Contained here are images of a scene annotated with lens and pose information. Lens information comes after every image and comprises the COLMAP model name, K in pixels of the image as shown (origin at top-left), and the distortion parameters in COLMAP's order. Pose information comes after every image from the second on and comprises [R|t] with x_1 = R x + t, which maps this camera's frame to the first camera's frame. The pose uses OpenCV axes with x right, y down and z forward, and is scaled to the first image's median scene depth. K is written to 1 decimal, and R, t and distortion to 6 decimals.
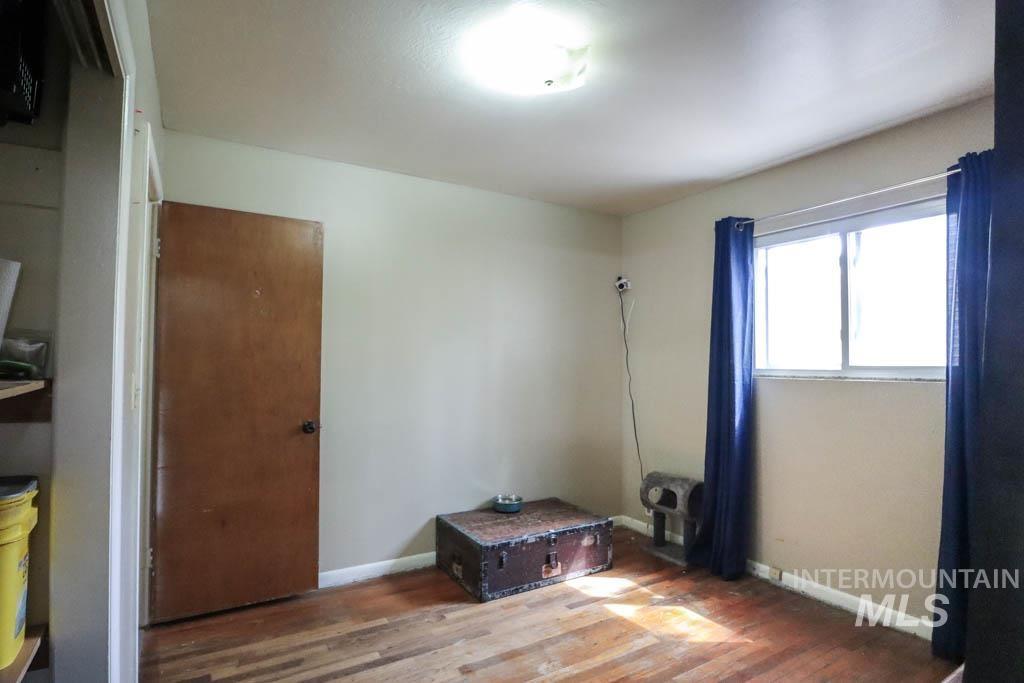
lens RADIAL K [[520.8, 0, 511.0], [0, 520.8, 348.2], [0, 0, 1]] dist [-0.046289, 0.011780]
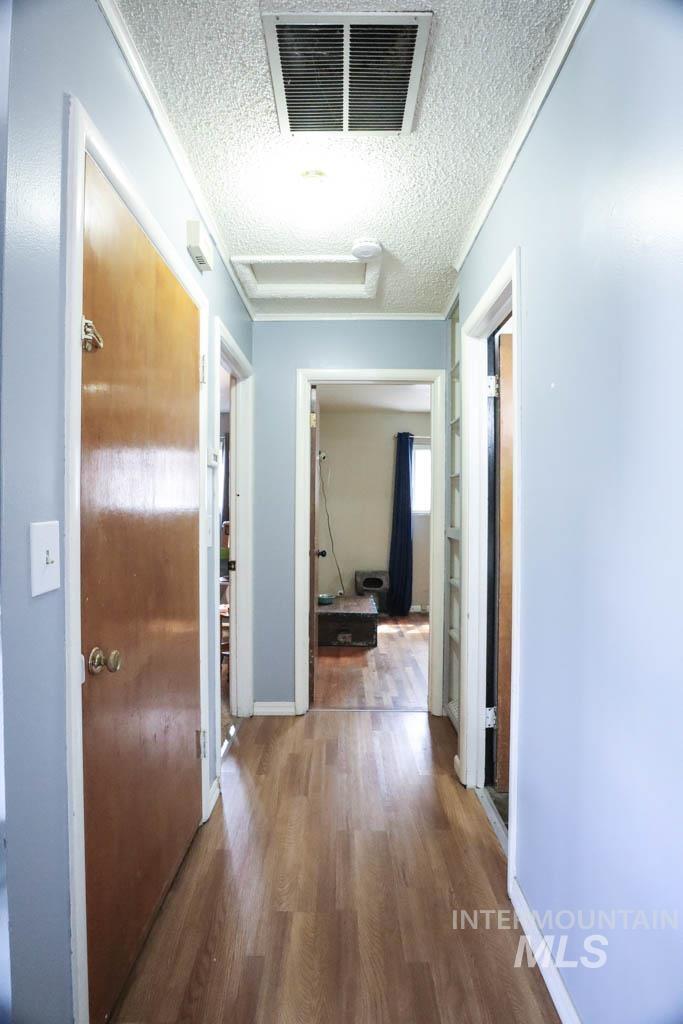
lens RADIAL K [[520.8, 0, 340.8], [0, 520.8, 510.2], [0, 0, 1]] dist [-0.046289, 0.011780]
pose [[0.518973, -0.011730, 0.854710, -1.728134], [-0.020836, 0.999435, 0.026368, -0.007208], [-0.854537, -0.031494, 0.518435, 0.226902]]
